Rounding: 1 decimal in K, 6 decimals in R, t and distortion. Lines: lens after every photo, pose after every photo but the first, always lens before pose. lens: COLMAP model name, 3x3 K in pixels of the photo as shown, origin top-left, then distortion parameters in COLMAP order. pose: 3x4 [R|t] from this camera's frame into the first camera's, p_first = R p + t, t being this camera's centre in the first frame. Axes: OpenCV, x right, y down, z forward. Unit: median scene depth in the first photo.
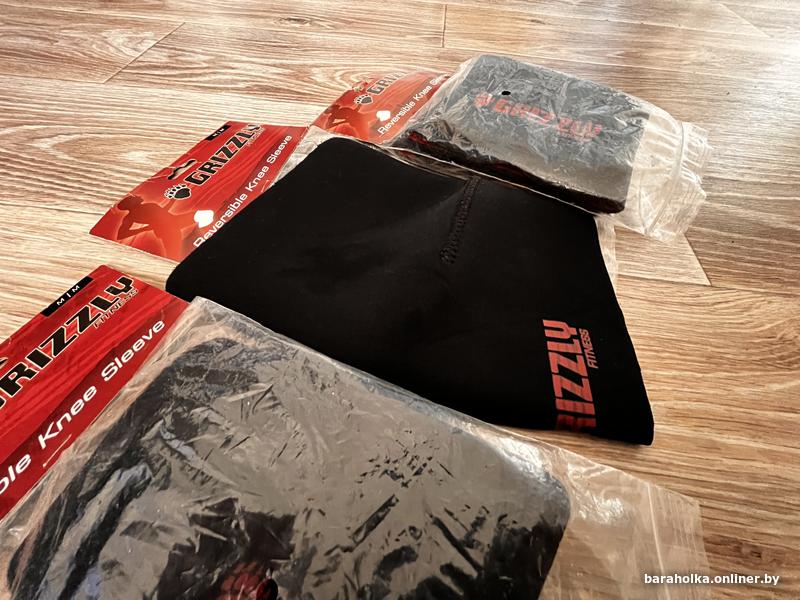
lens RADIAL K [[326.2, 0, 398.1], [0, 326.2, 300.5], [0, 0, 1]] dist [-0.010399, -0.000096]
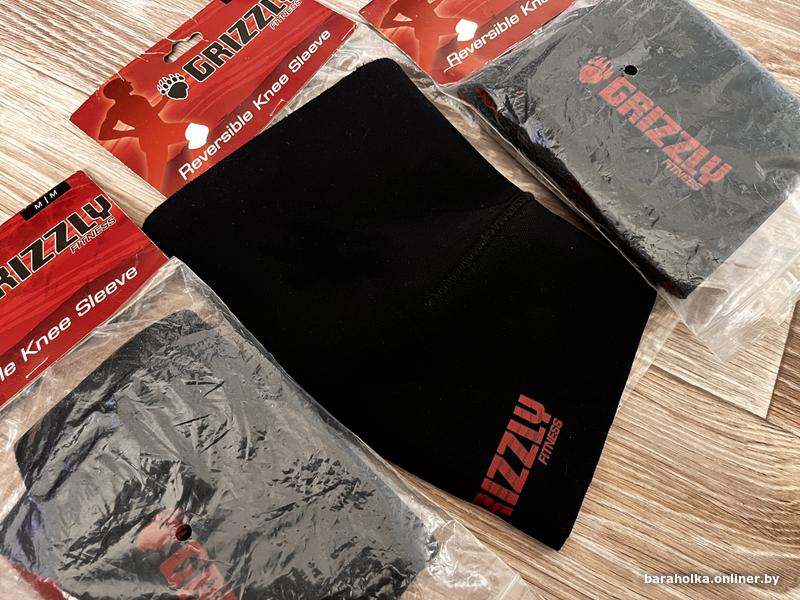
lens RADIAL K [[615.0, 0, 402.4], [0, 615.0, 306.3], [0, 0, 1]] dist [0.015221, -0.063169]
pose [[0.941974, 0.327948, -0.071664, 0.182988], [-0.303993, 0.923925, 0.232274, -0.465793], [0.142386, -0.197011, 0.970007, -0.648911]]
